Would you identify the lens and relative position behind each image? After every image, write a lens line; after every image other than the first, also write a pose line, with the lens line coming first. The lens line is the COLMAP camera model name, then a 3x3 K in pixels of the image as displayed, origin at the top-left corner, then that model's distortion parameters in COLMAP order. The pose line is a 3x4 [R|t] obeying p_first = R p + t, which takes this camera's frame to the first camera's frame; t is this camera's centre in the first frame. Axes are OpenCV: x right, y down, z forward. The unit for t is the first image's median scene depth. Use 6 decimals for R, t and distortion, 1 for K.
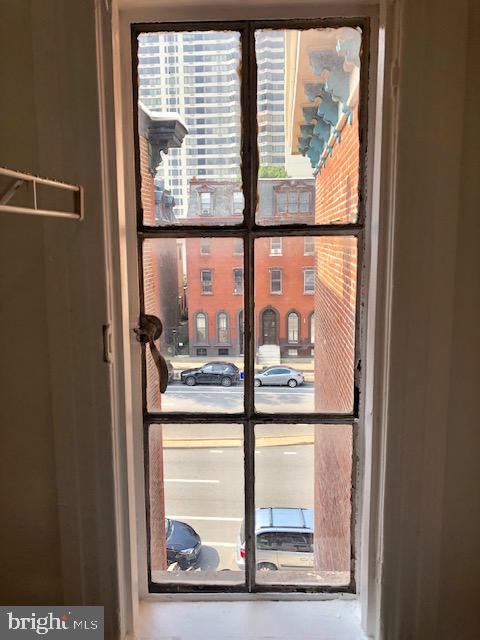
lens RADIAL K [[525.6, 0, 239.6], [0, 525.6, 320.5], [0, 0, 1]] dist [0.034498, -0.023776]
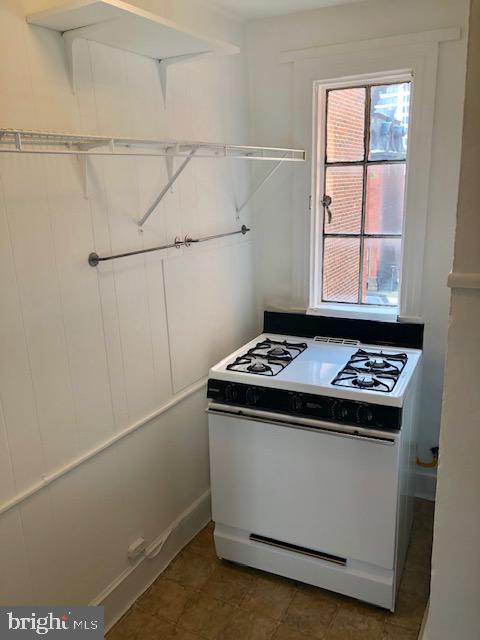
lens RADIAL K [[525.6, 0, 238.5], [0, 525.6, 319.0], [0, 0, 1]] dist [0.034498, -0.023776]
pose [[0.914494, 0.090287, -0.394396, 0.552828], [-0.043763, 0.991138, 0.125420, 0.304750], [0.402225, -0.097436, 0.910341, -1.762708]]
